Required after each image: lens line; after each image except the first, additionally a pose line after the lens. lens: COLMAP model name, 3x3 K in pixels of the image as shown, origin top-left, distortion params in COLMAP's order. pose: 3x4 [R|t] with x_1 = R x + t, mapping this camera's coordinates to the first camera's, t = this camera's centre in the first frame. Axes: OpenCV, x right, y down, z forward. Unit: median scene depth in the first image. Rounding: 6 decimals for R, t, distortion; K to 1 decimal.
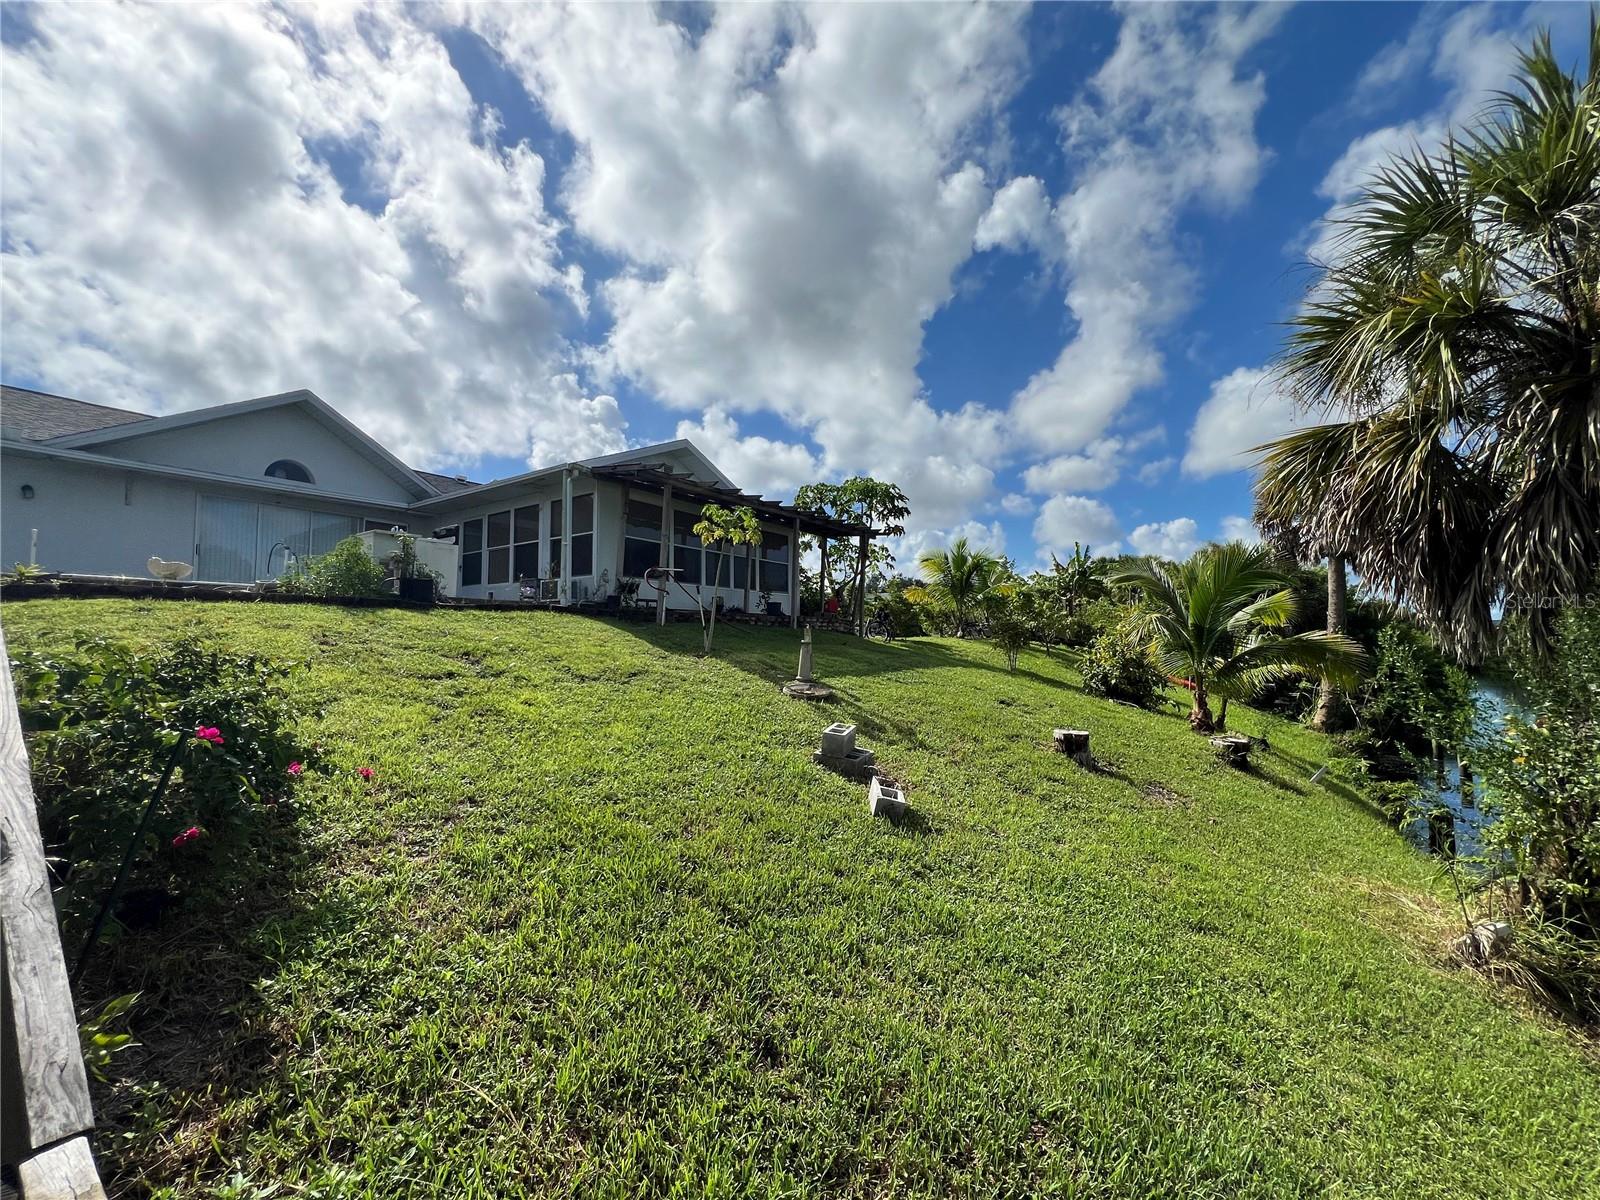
lens RADIAL K [[644.4, 0, 800.9], [0, 644.4, 604.1], [0, 0, 1]] dist [-0.000137, 0.000049]
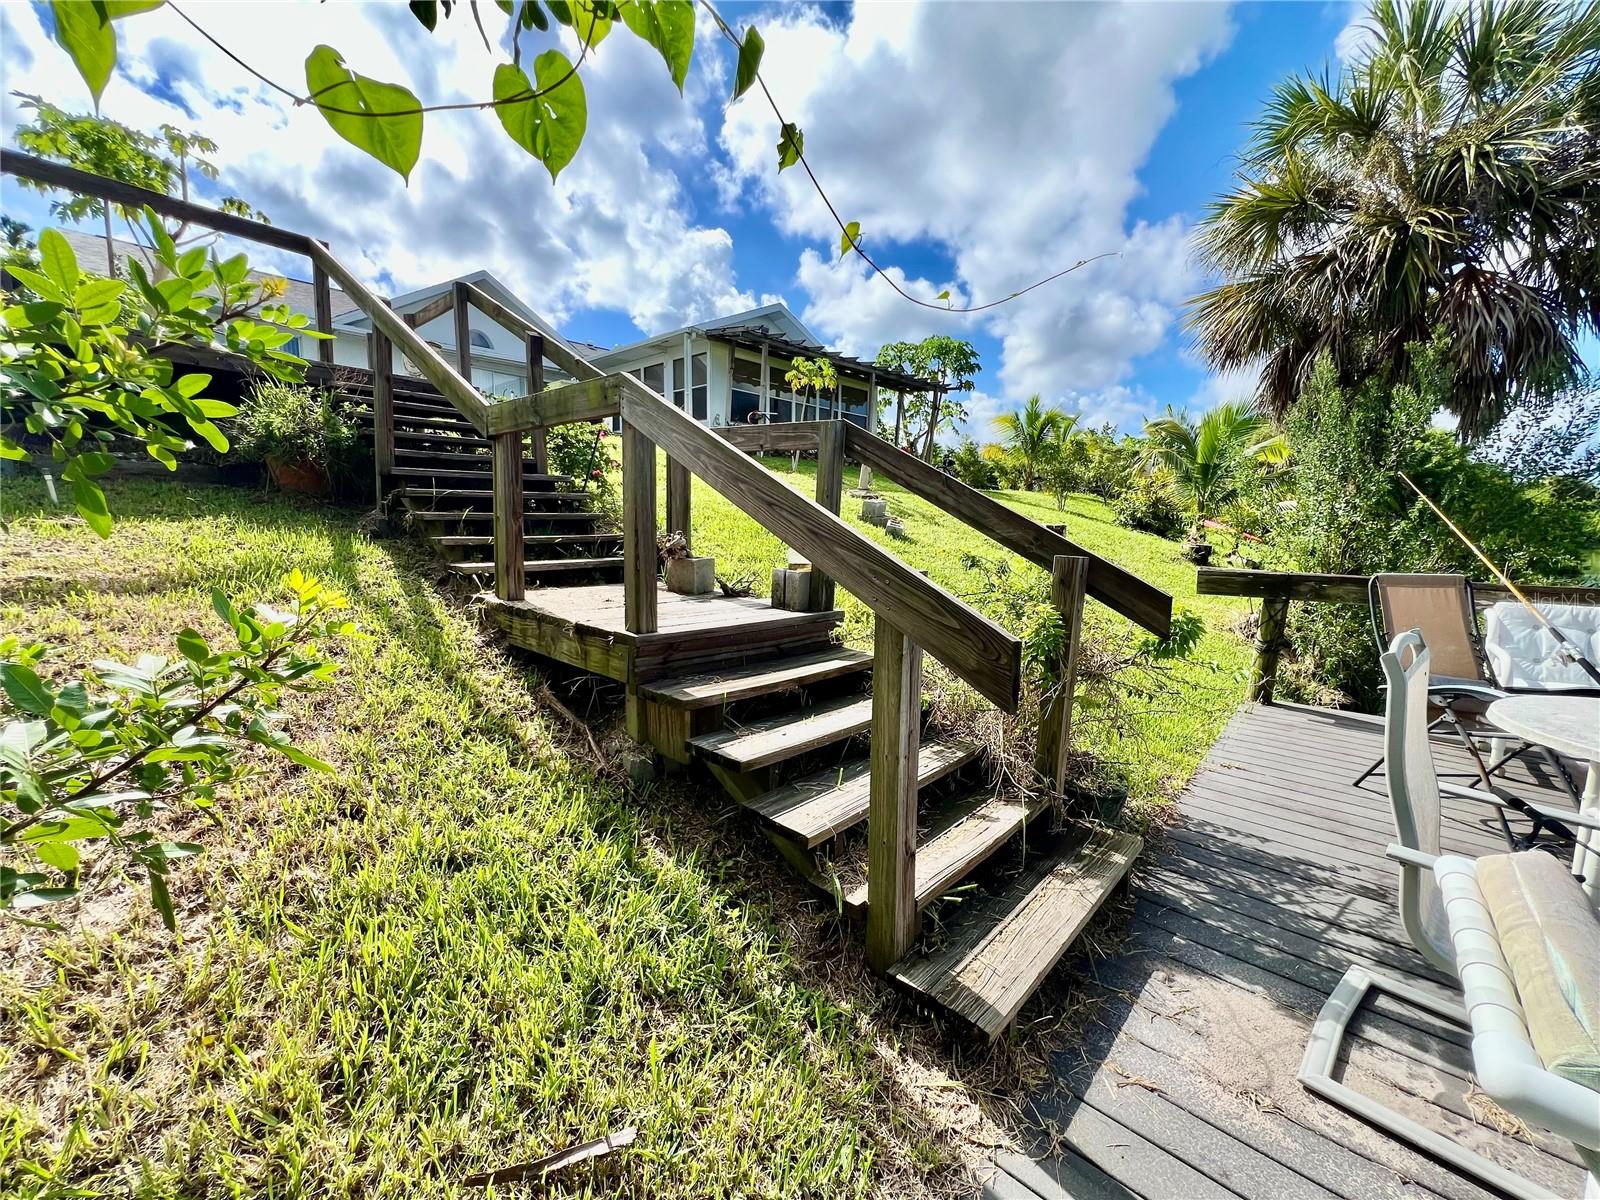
lens RADIAL K [[644.4, 0, 797.0], [0, 644.4, 598.7], [0, 0, 1]] dist [-0.000137, 0.000049]
pose [[0.988836, 0.039209, -0.143756, 0.033807], [-0.011852, 0.982398, 0.186421, 0.043272], [0.148535, -0.182636, 0.971896, -0.190017]]
